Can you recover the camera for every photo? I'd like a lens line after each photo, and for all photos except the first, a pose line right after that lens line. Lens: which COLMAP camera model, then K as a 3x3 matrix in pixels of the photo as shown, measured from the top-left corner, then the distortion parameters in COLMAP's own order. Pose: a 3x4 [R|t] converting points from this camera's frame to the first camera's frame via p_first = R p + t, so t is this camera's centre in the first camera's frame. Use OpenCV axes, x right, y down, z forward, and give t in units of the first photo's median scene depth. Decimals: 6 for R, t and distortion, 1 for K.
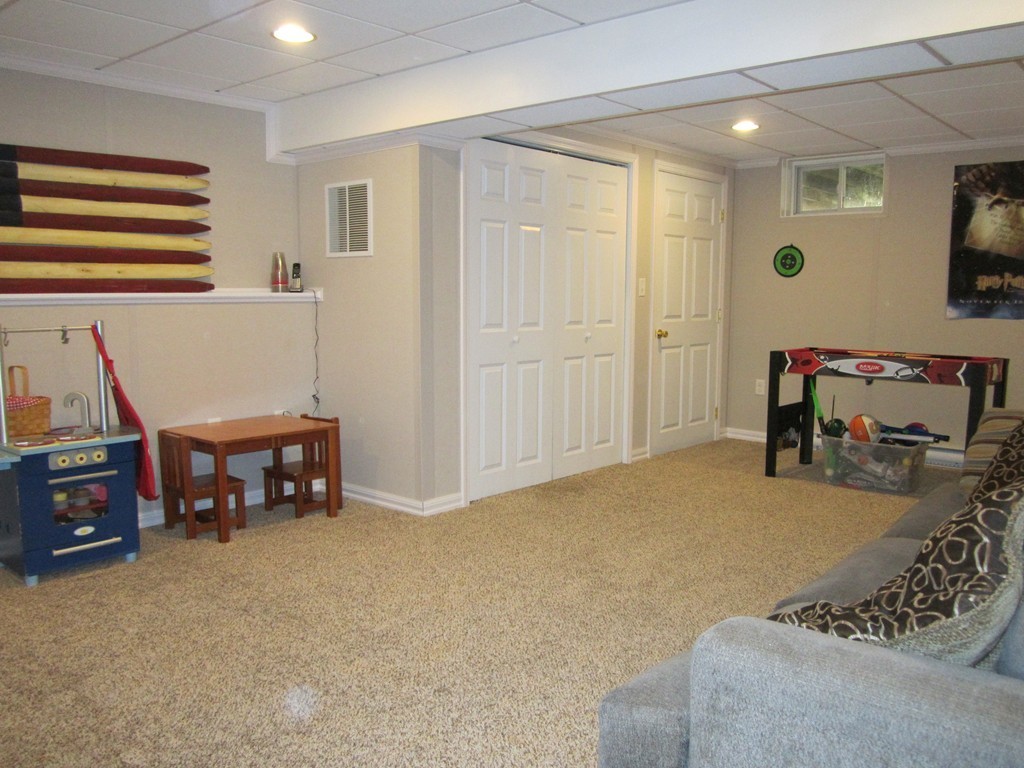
lens RADIAL K [[851.0, 0, 513.2], [0, 851.0, 383.2], [0, 0, 1]] dist [-0.048826, 0.020195]
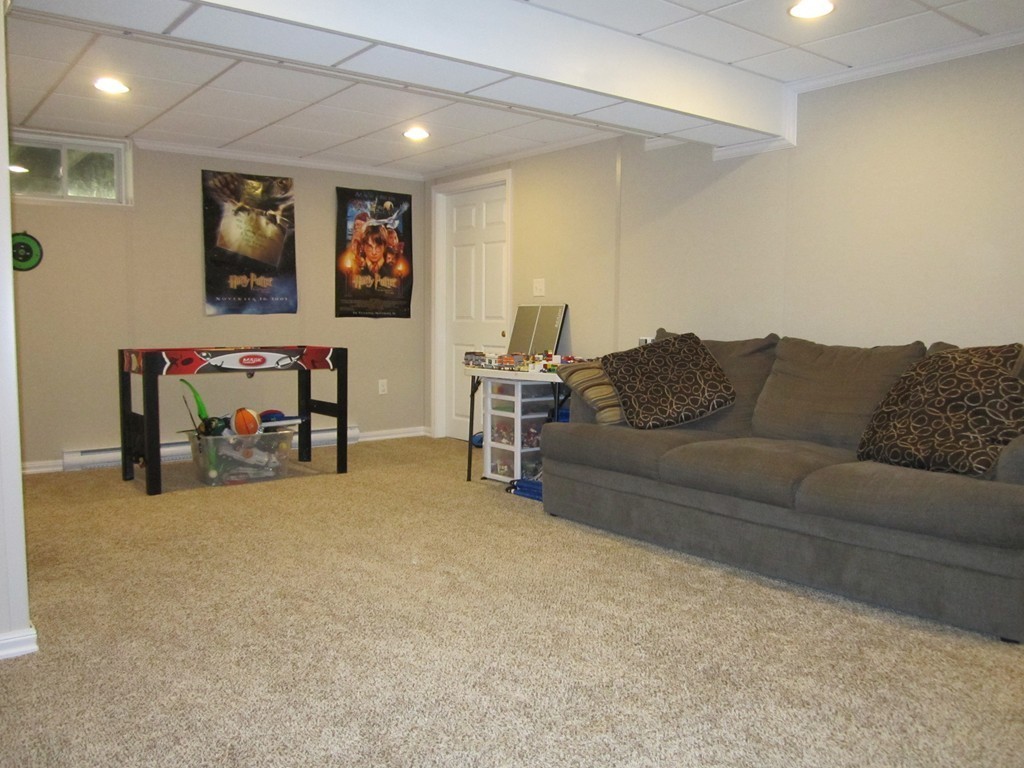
lens RADIAL K [[851.0, 0, 514.7], [0, 851.0, 386.1], [0, 0, 1]] dist [-0.048826, 0.020195]
pose [[0.194562, -0.087022, 0.977022, -0.484444], [0.105690, 0.992118, 0.067319, -0.021724], [-0.975180, 0.090164, 0.202226, 0.460674]]
